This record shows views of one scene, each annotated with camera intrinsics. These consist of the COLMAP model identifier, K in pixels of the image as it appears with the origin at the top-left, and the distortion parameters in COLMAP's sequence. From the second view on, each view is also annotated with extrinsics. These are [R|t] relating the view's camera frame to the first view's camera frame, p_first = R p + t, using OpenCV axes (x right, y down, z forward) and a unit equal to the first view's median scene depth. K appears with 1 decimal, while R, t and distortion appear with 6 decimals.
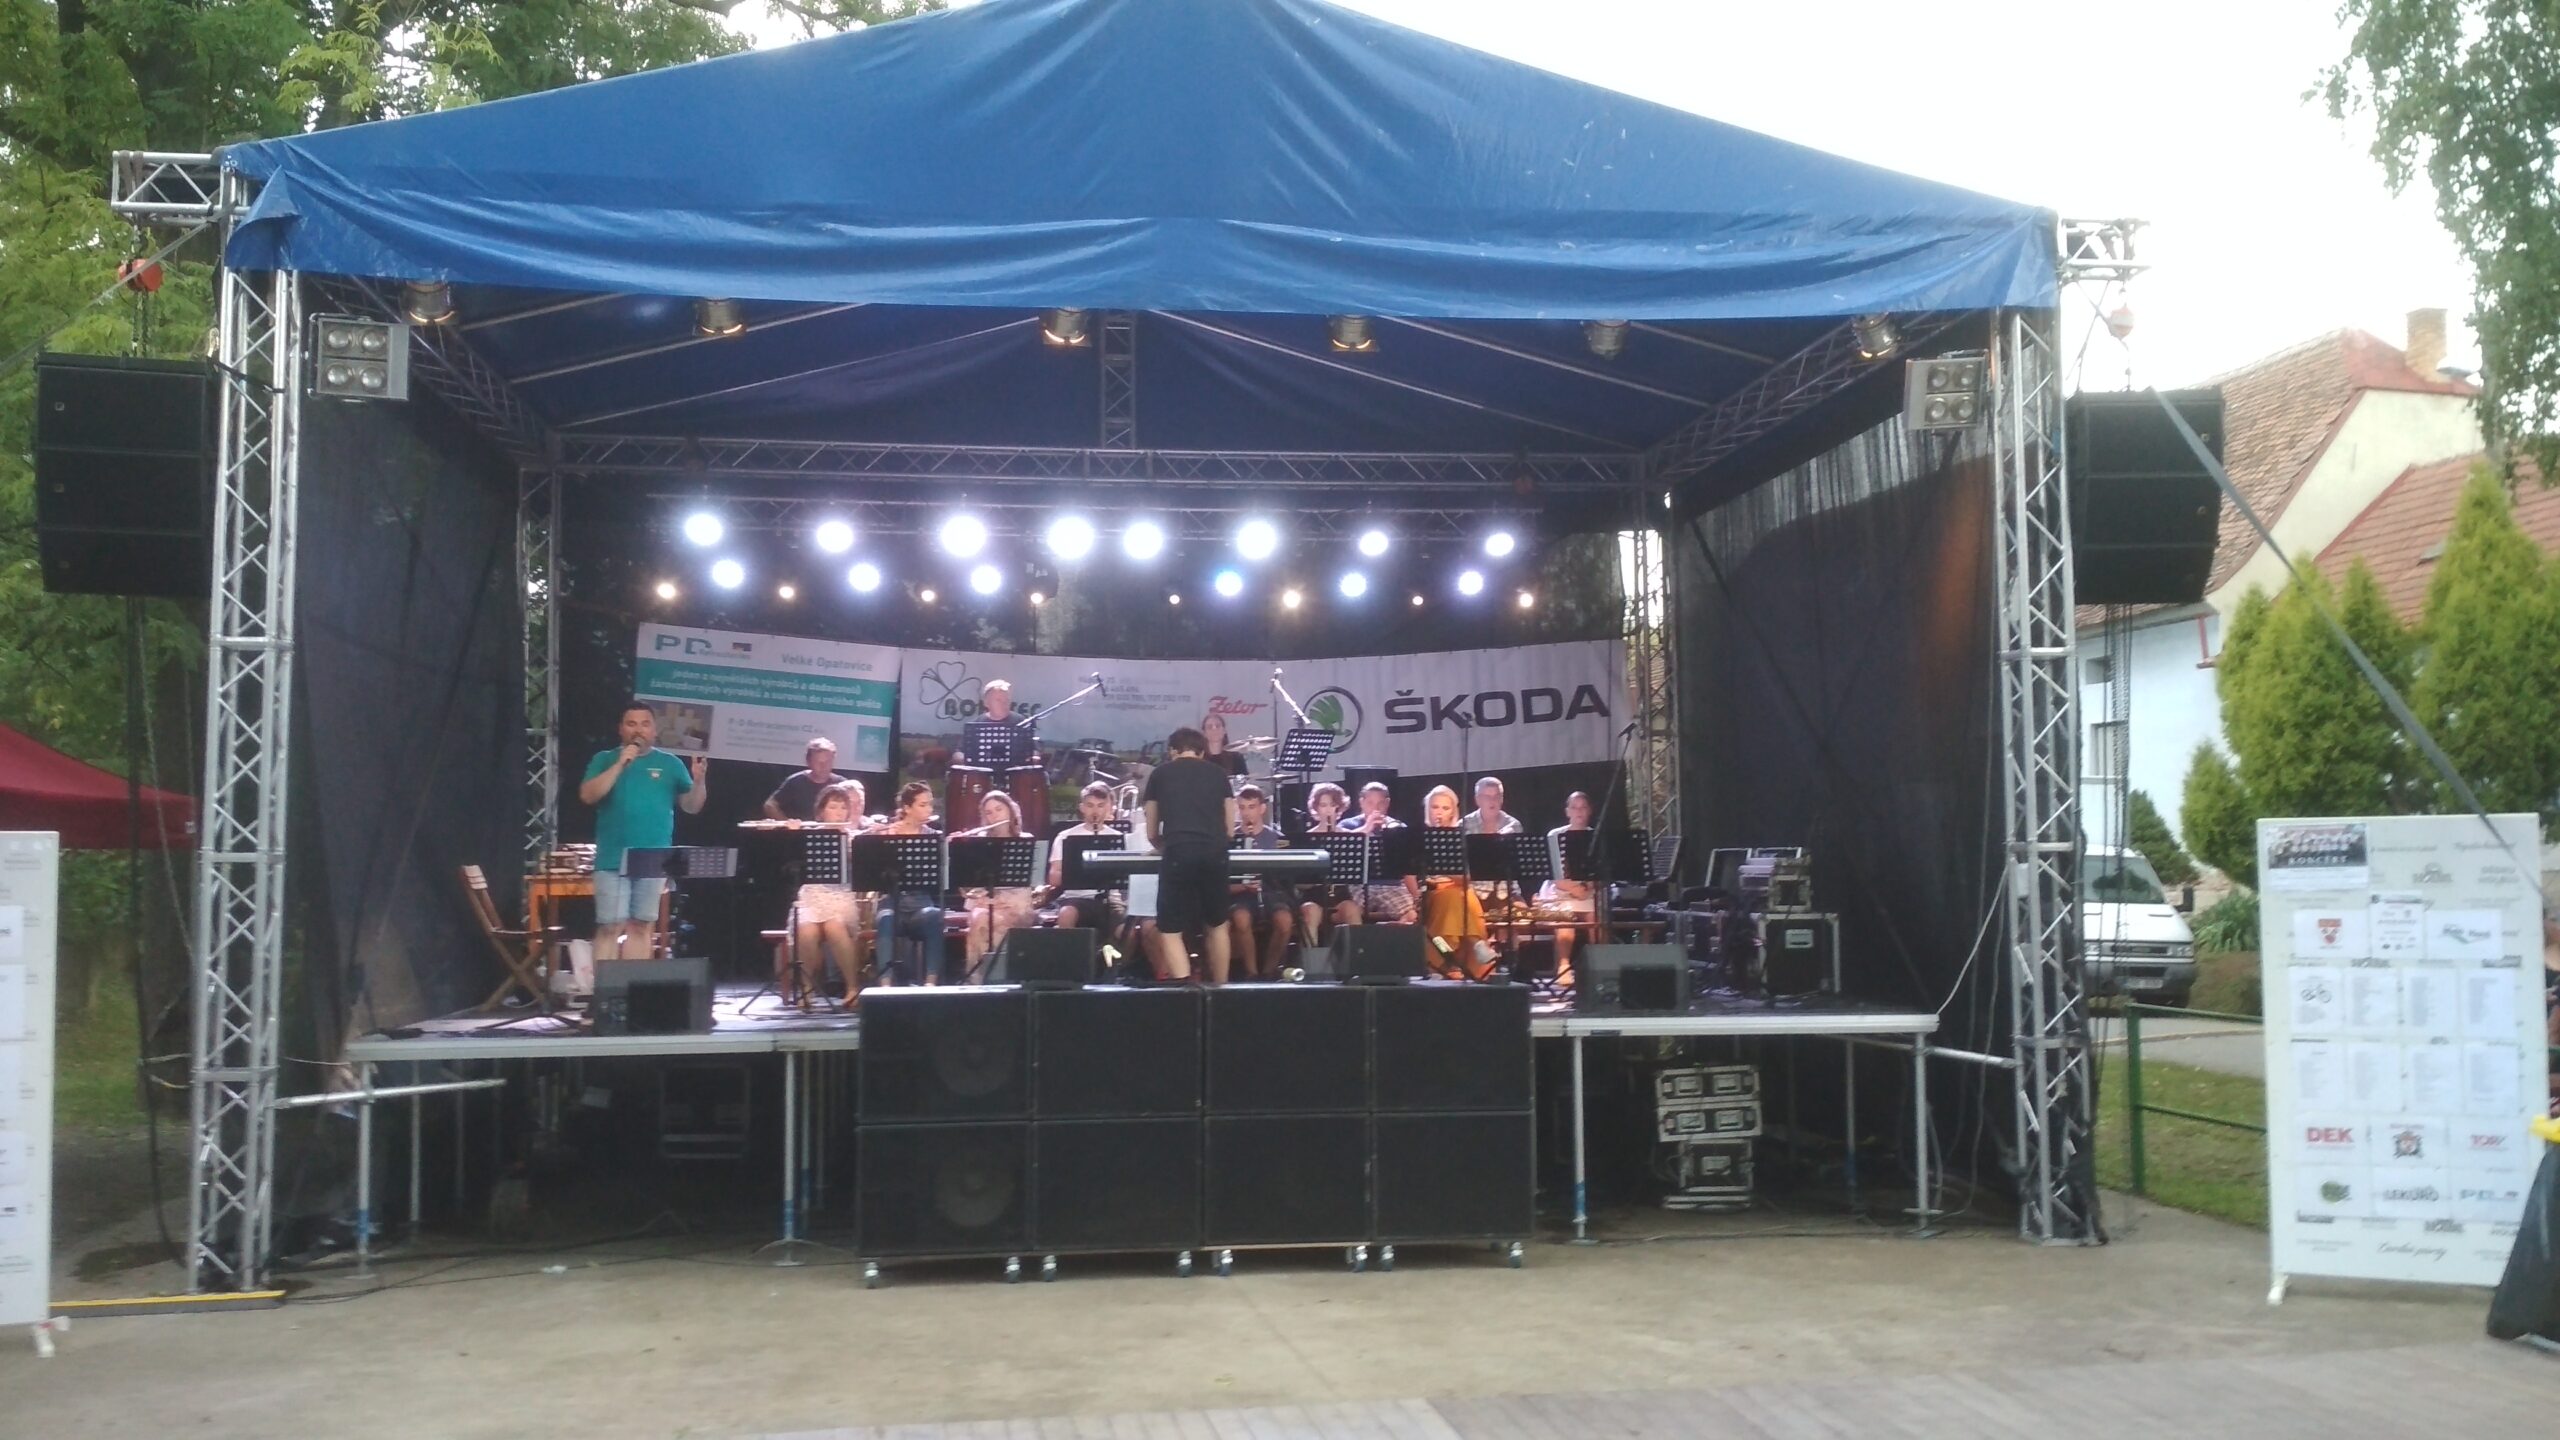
lens RADIAL K [[2391.3, 0, 1280.0], [0, 2391.3, 720.0], [0, 0, 1]] dist [0.124513, -0.254386]
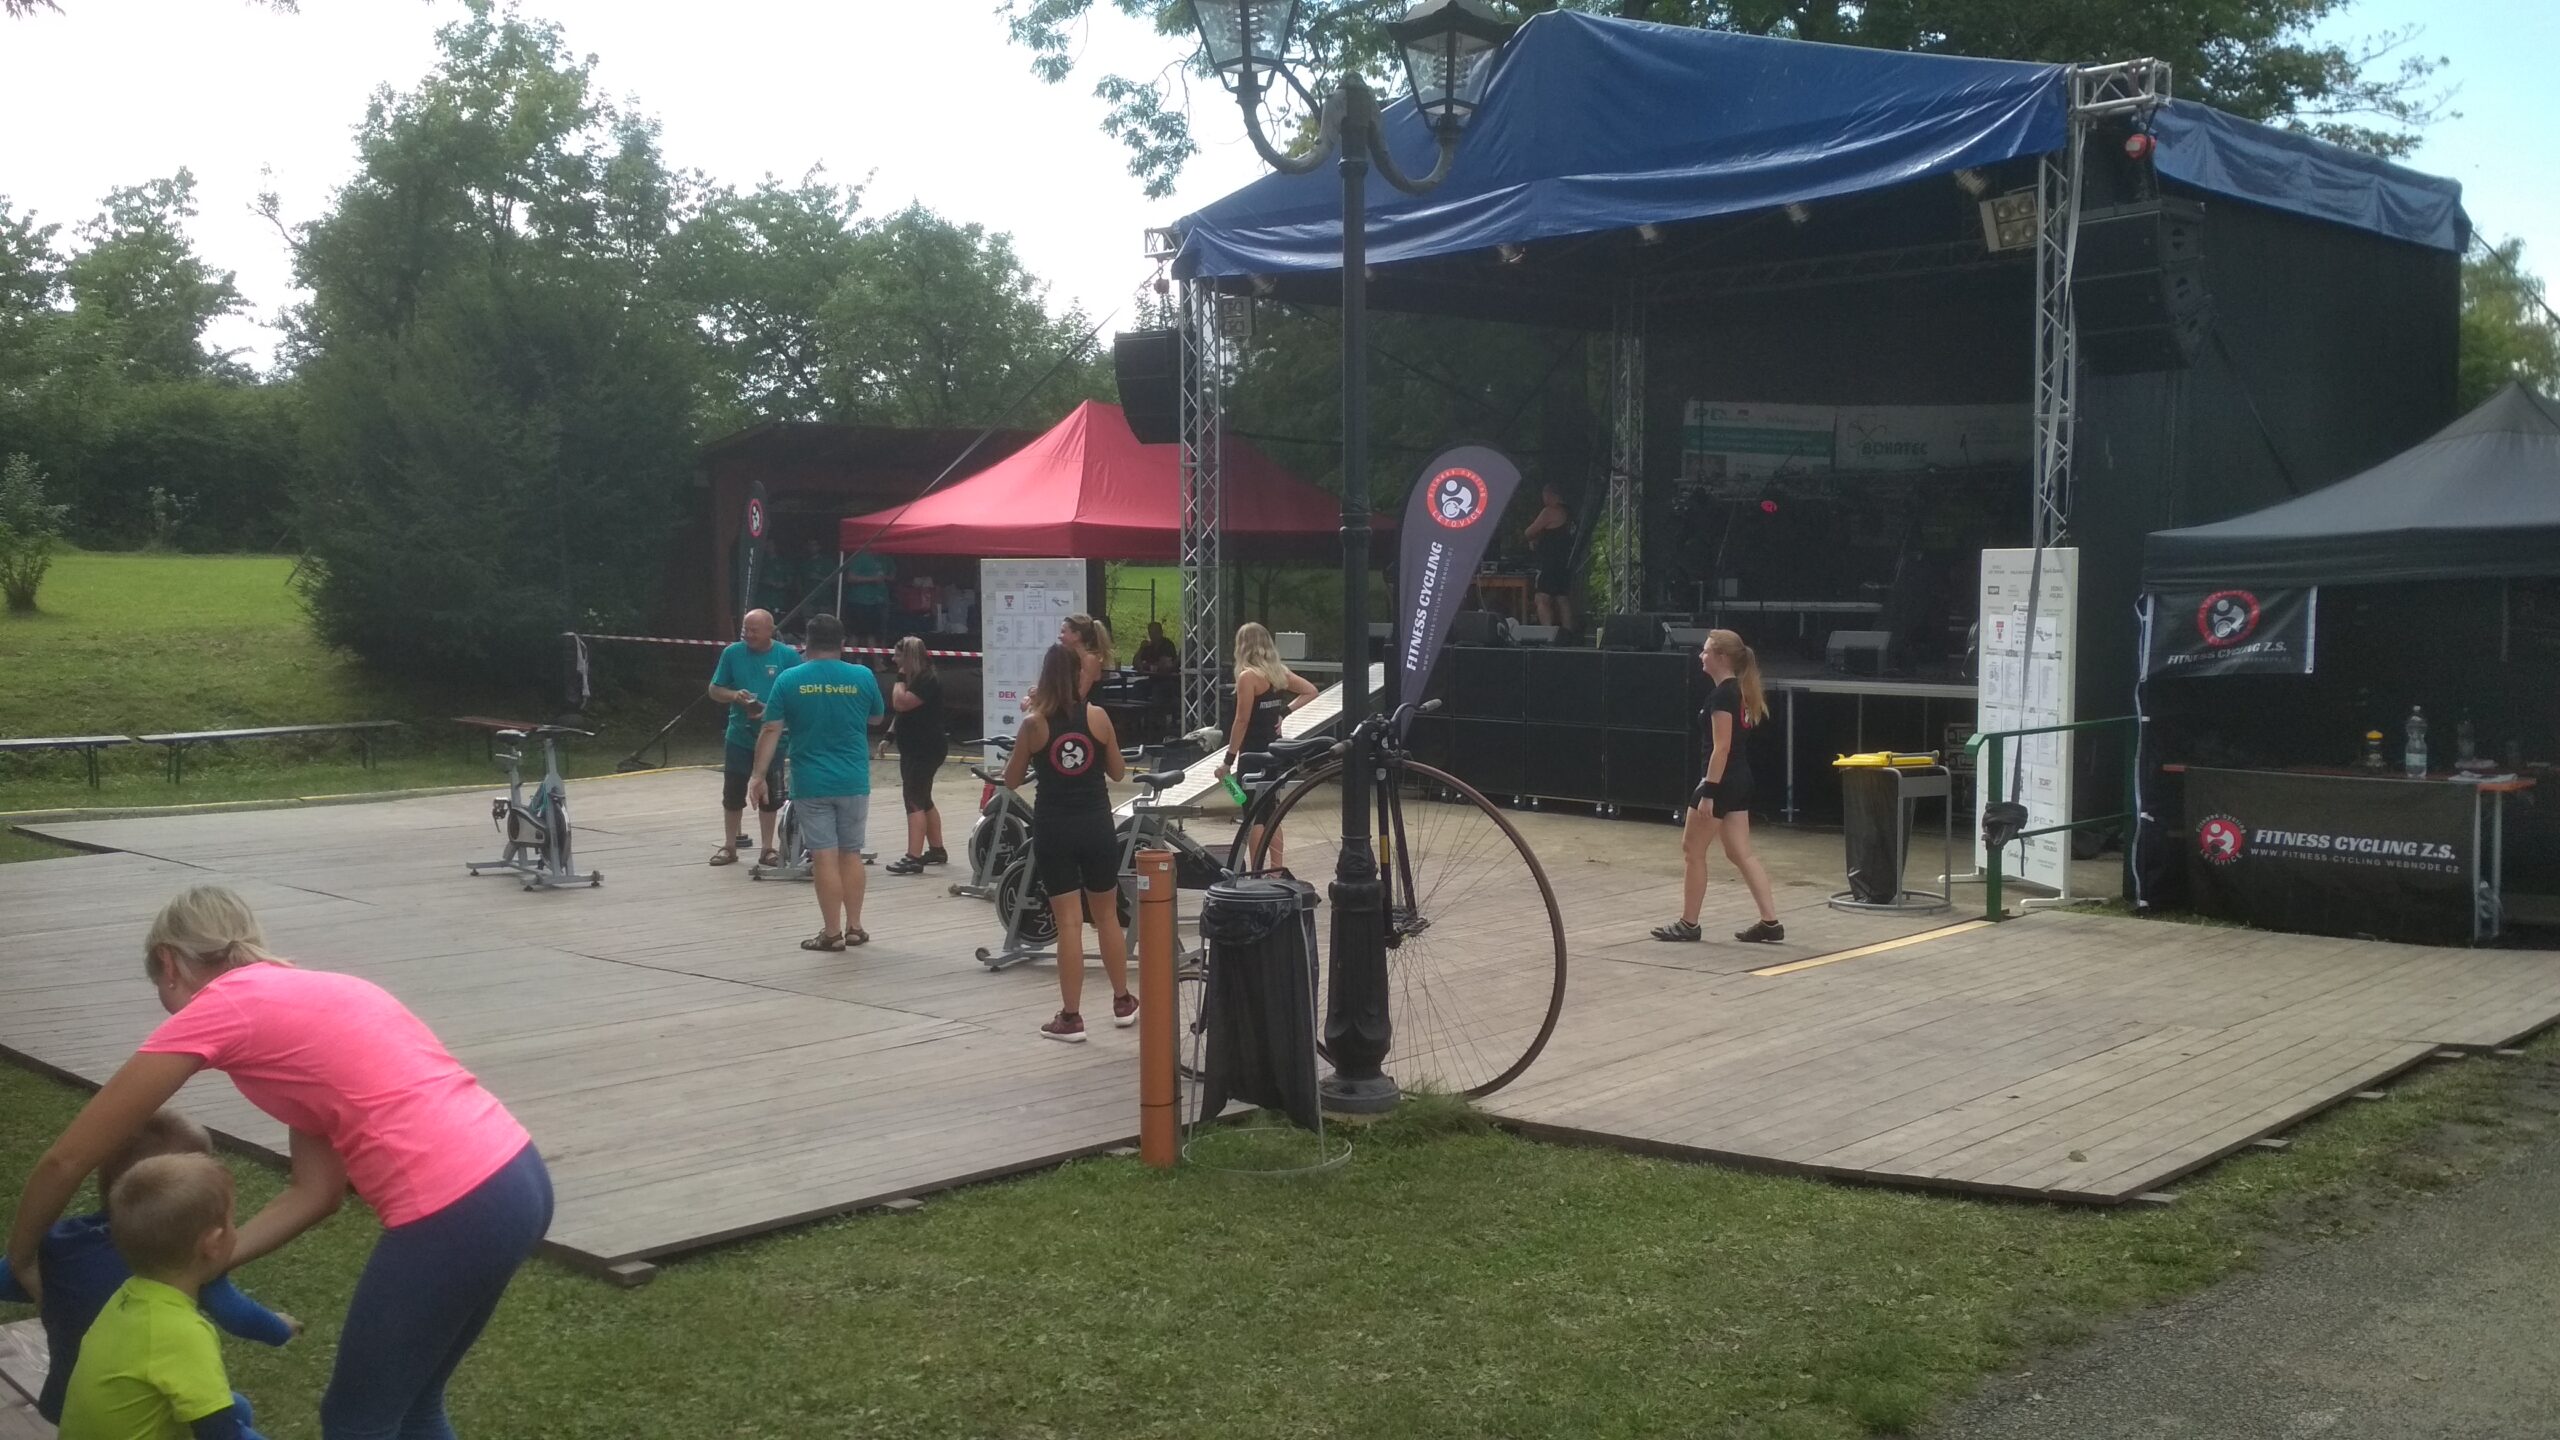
lens RADIAL K [[2391.3, 0, 1280.0], [0, 2391.3, 720.0], [0, 0, 1]] dist [0.124513, -0.254386]
pose [[0.594863, 0.057439, -0.801773, 1.132663], [0.055188, 0.992172, 0.112025, -0.035221], [0.801931, -0.110887, 0.587036, -0.137636]]
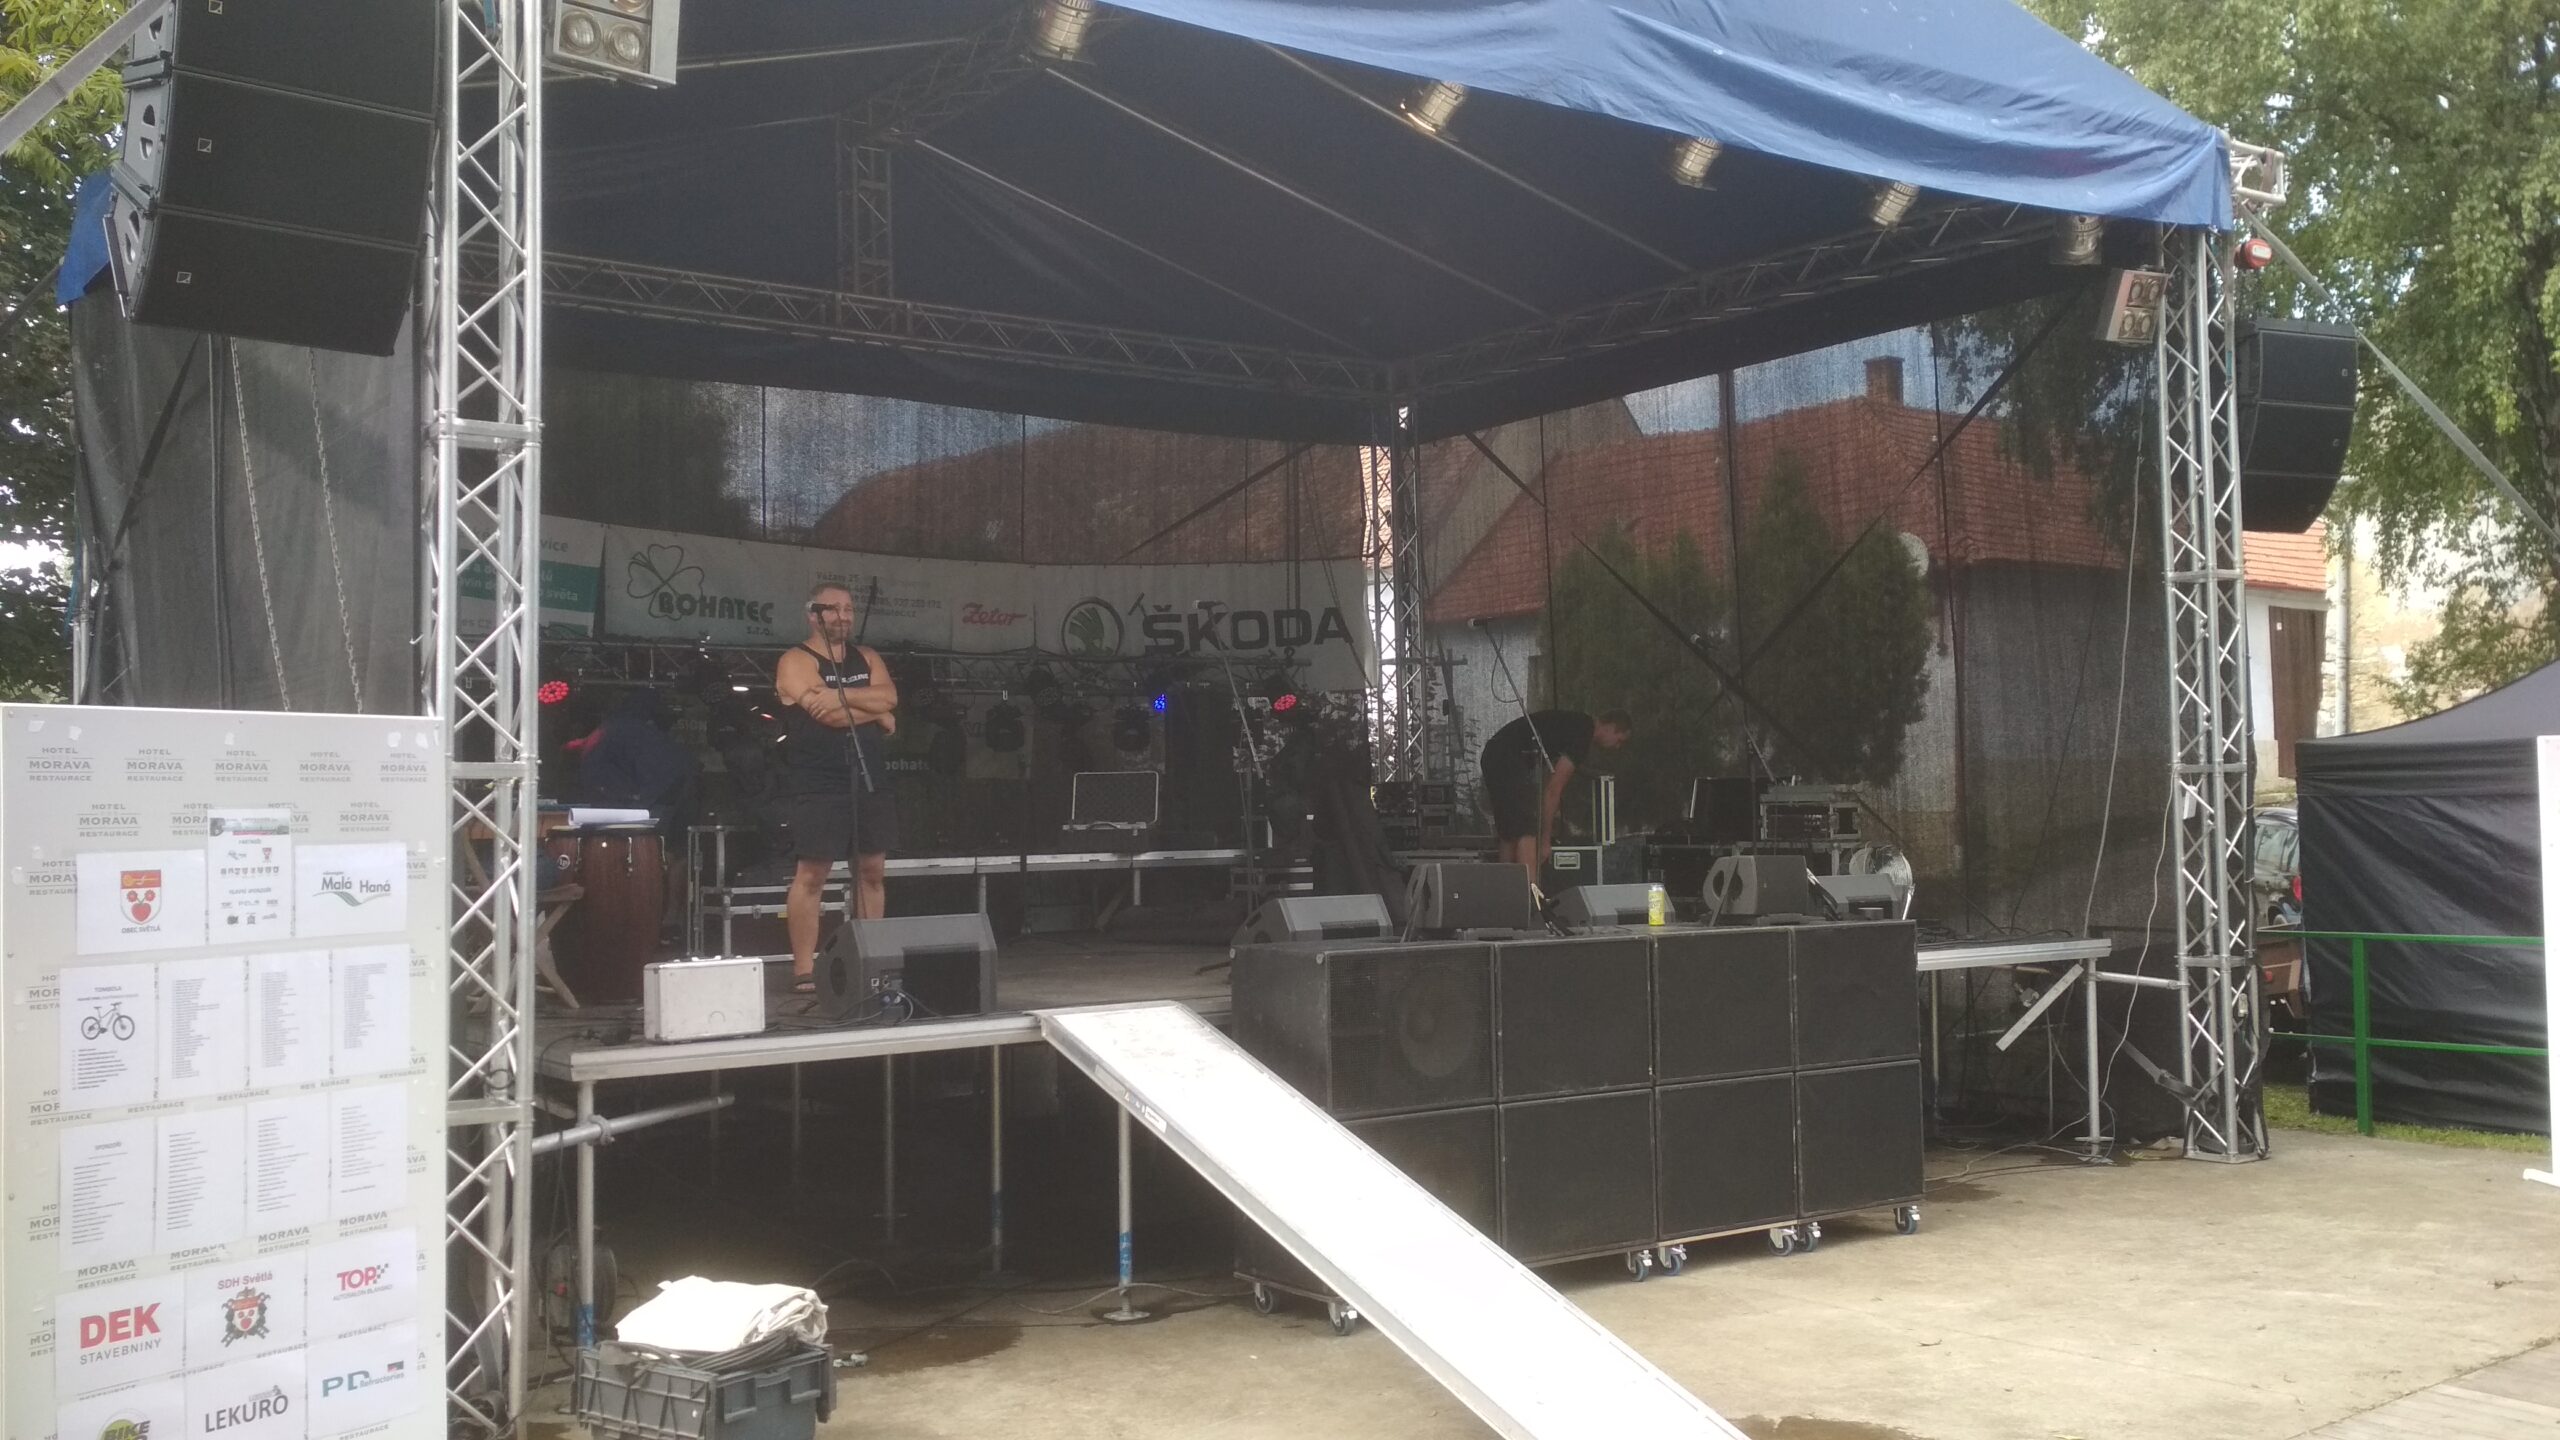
lens RADIAL K [[2293.9, 0, 1280.0], [0, 2293.9, 720.0], [0, 0, 1]] dist [0.130773, -0.004140]
pose [[0.869051, 0.014466, 0.494511, -0.495855], [-0.022769, 0.999683, 0.010770, 0.029994], [-0.494198, -0.020619, 0.869105, 0.339202]]
